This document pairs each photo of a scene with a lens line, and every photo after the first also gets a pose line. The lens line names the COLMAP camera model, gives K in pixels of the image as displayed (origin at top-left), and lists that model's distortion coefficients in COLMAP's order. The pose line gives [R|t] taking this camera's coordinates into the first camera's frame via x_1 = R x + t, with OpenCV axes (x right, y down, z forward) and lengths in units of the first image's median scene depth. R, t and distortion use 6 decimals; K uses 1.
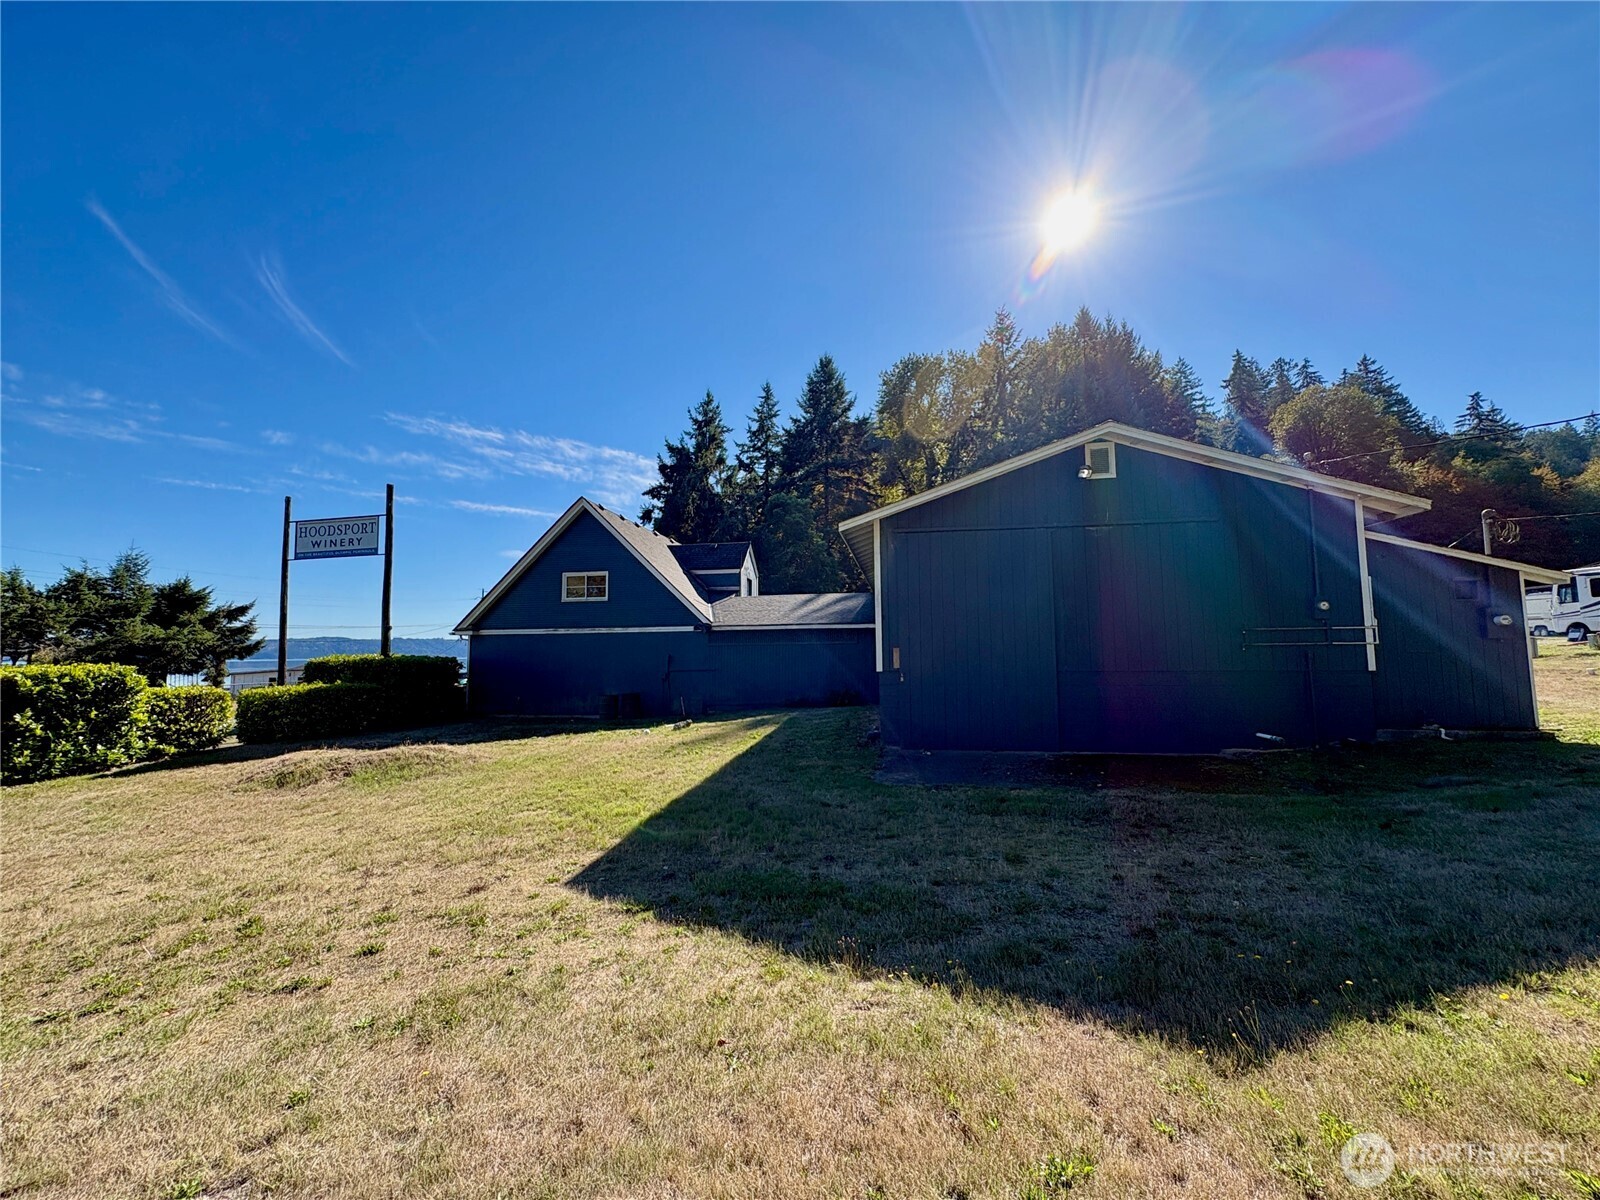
lens RADIAL K [[643.6, 0, 819.2], [0, 643.6, 618.3], [0, 0, 1]] dist [-0.001818, -0.000685]
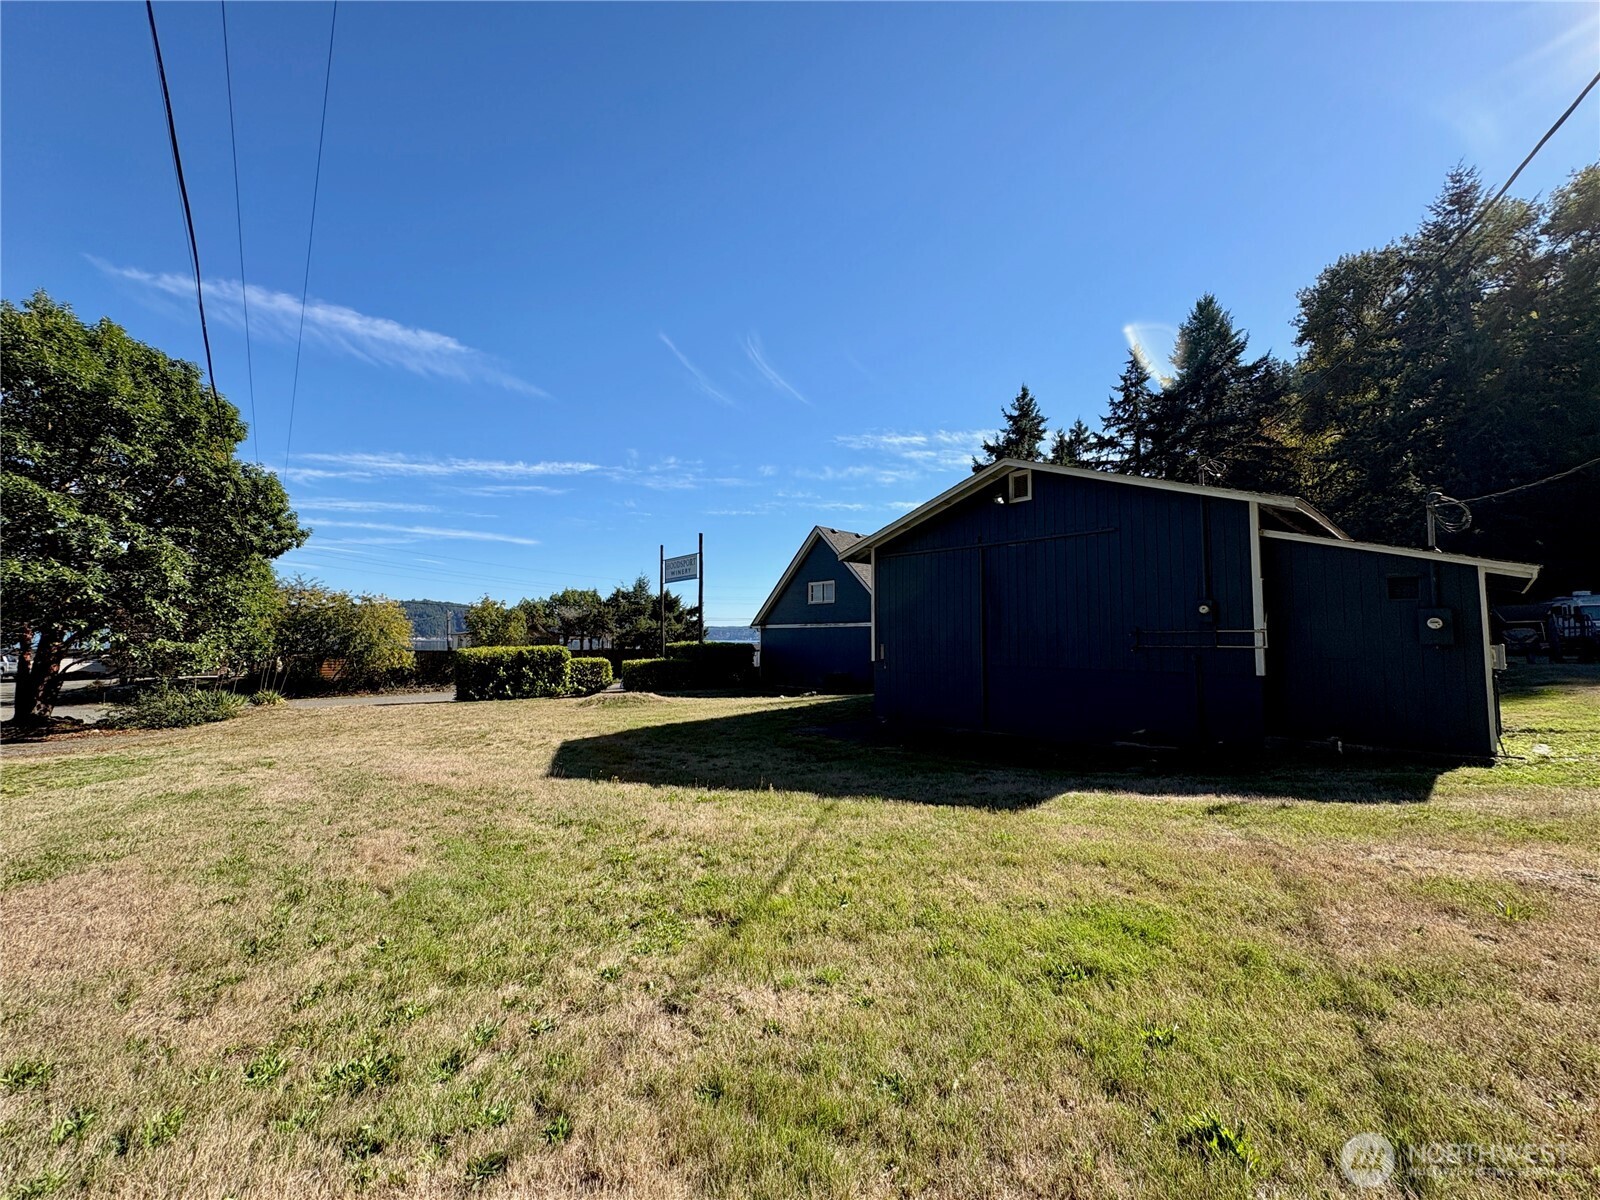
lens RADIAL K [[643.6, 0, 802.2], [0, 643.6, 633.3], [0, 0, 1]] dist [-0.001818, -0.000685]
pose [[0.792066, 0.005185, -0.610414, 0.106780], [0.022774, 0.999017, 0.038038, -0.004108], [0.610011, -0.044030, 0.791169, -0.022745]]
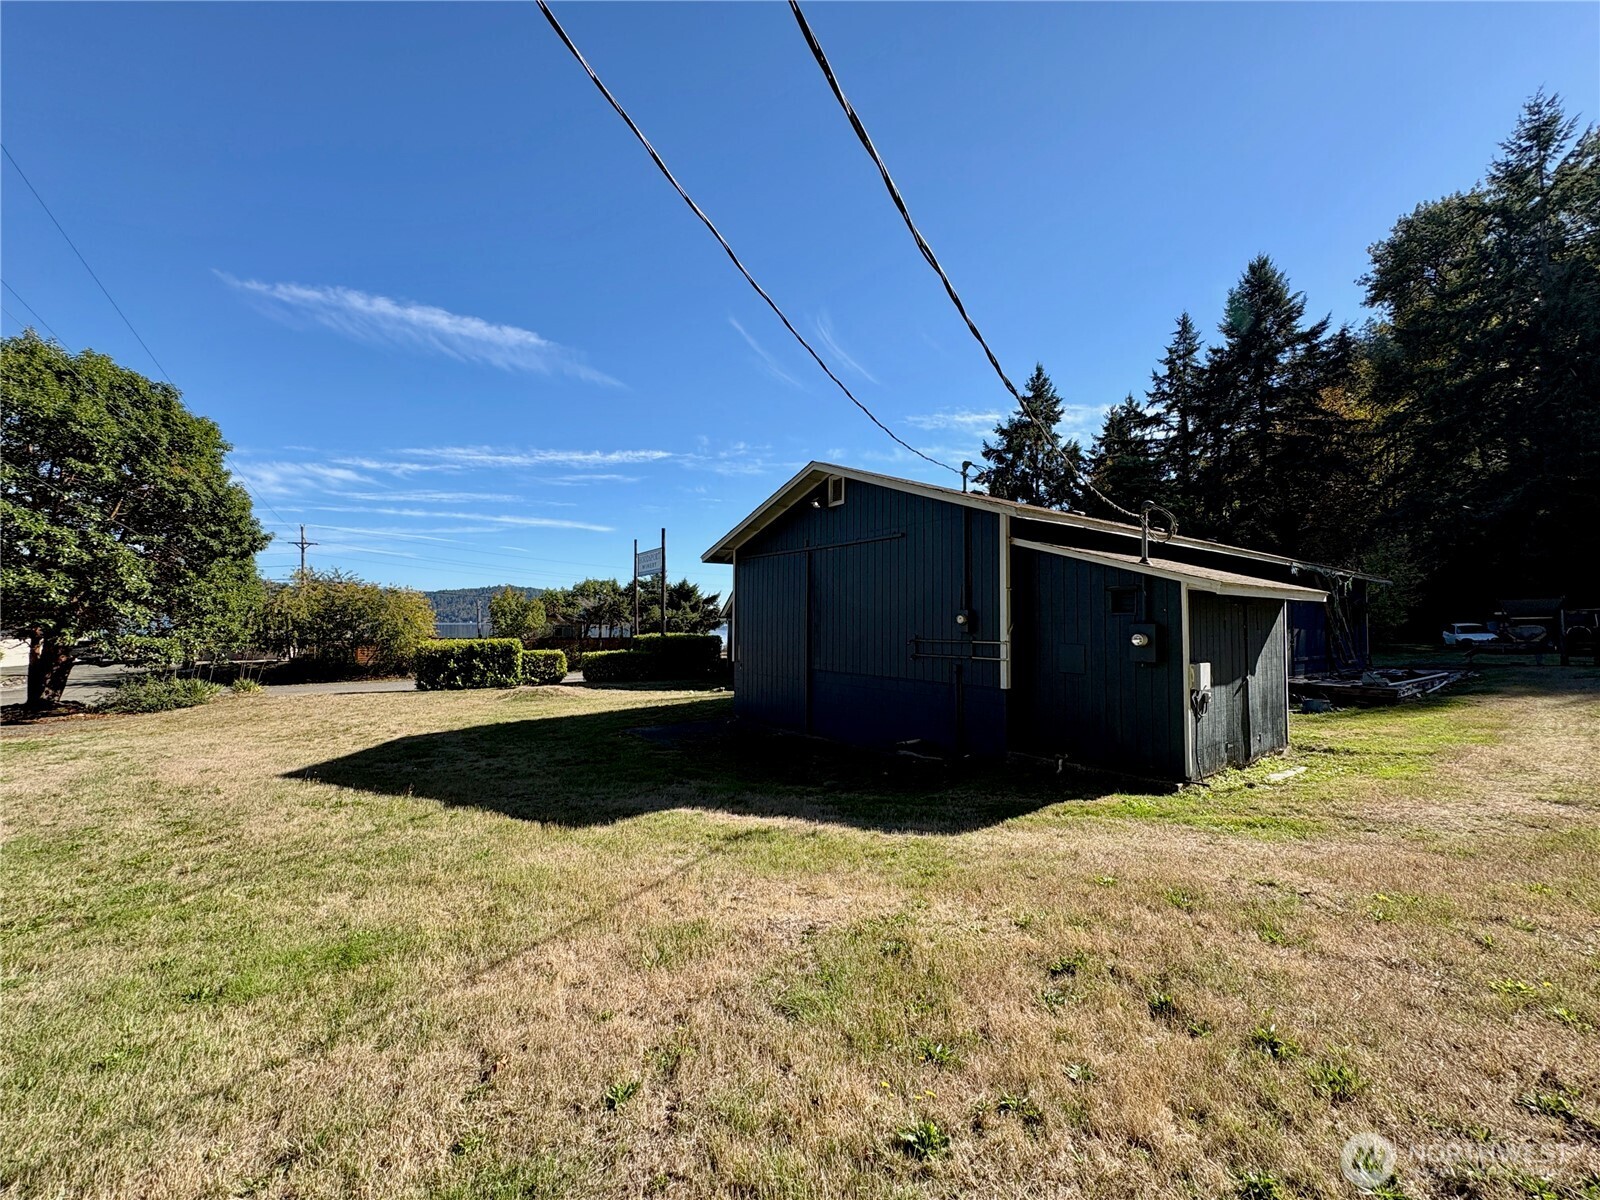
lens RADIAL K [[643.6, 0, 804.7], [0, 643.6, 635.4], [0, 0, 1]] dist [-0.001818, -0.000685]
pose [[0.723026, 0.026095, -0.690328, 0.153640], [0.024369, 0.997701, 0.063237, -0.007522], [0.690391, -0.062545, 0.720728, 0.013560]]
